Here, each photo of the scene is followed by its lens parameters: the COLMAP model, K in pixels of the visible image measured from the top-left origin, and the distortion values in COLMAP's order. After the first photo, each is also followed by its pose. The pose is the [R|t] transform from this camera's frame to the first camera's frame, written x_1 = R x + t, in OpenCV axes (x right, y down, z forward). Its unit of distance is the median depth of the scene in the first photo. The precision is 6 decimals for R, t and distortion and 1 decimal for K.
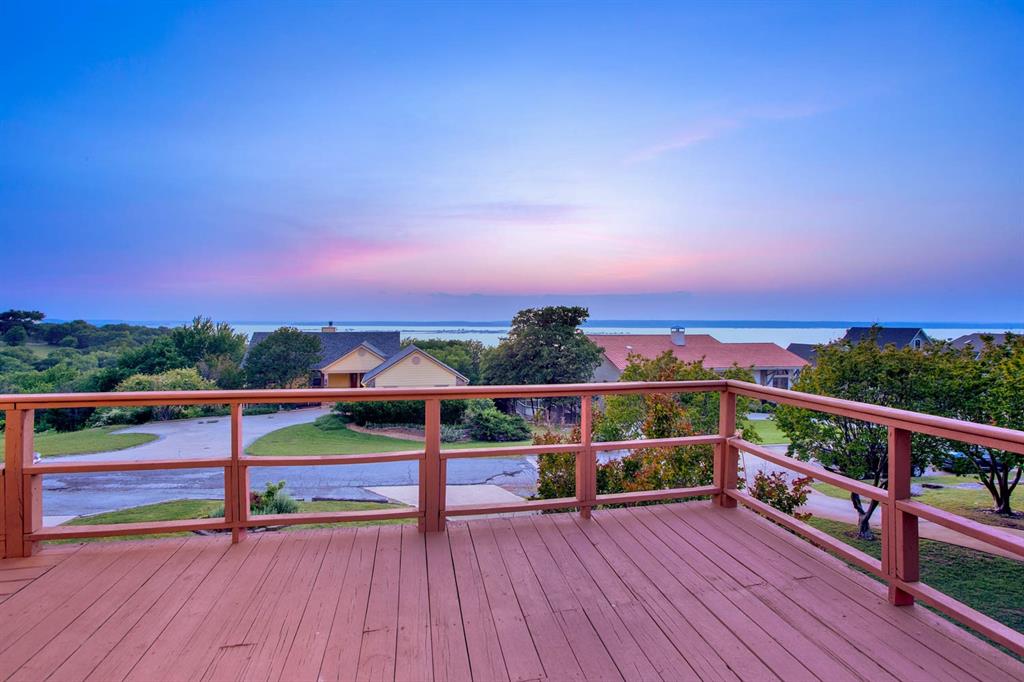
lens RADIAL K [[498.2, 0, 506.3], [0, 498.2, 335.8], [0, 0, 1]] dist [-0.021938, 0.001255]
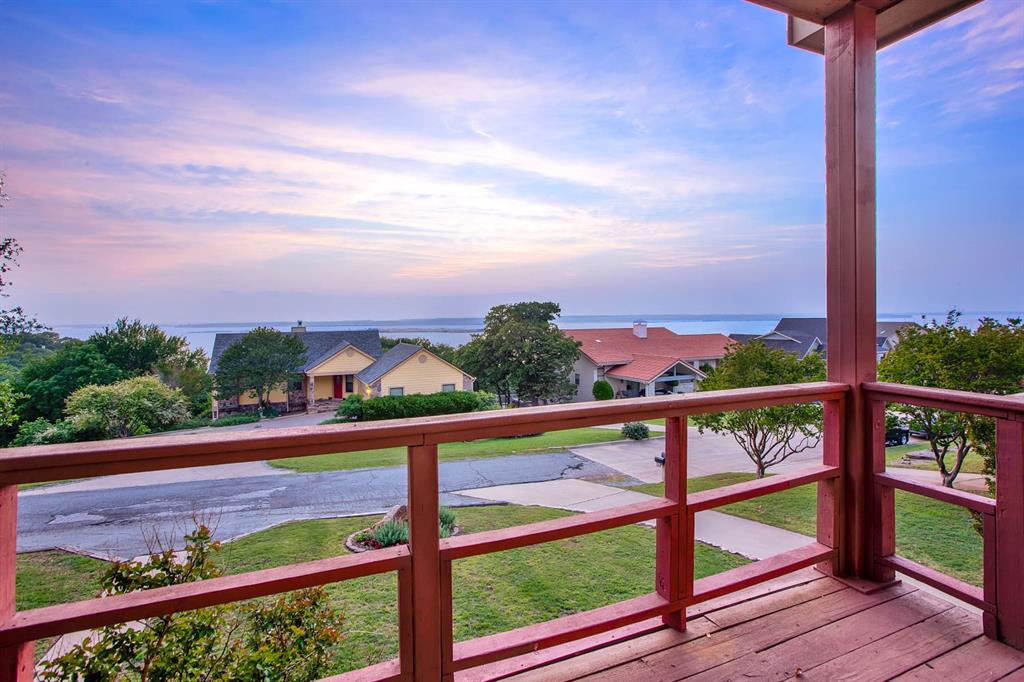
lens RADIAL K [[498.2, 0, 507.9], [0, 498.2, 332.9], [0, 0, 1]] dist [-0.021938, 0.001255]
pose [[0.981921, -0.021476, 0.188067, -0.147934], [0.021785, 0.999763, 0.000421, 0.002151], [-0.188032, 0.003684, 0.982156, 0.021630]]
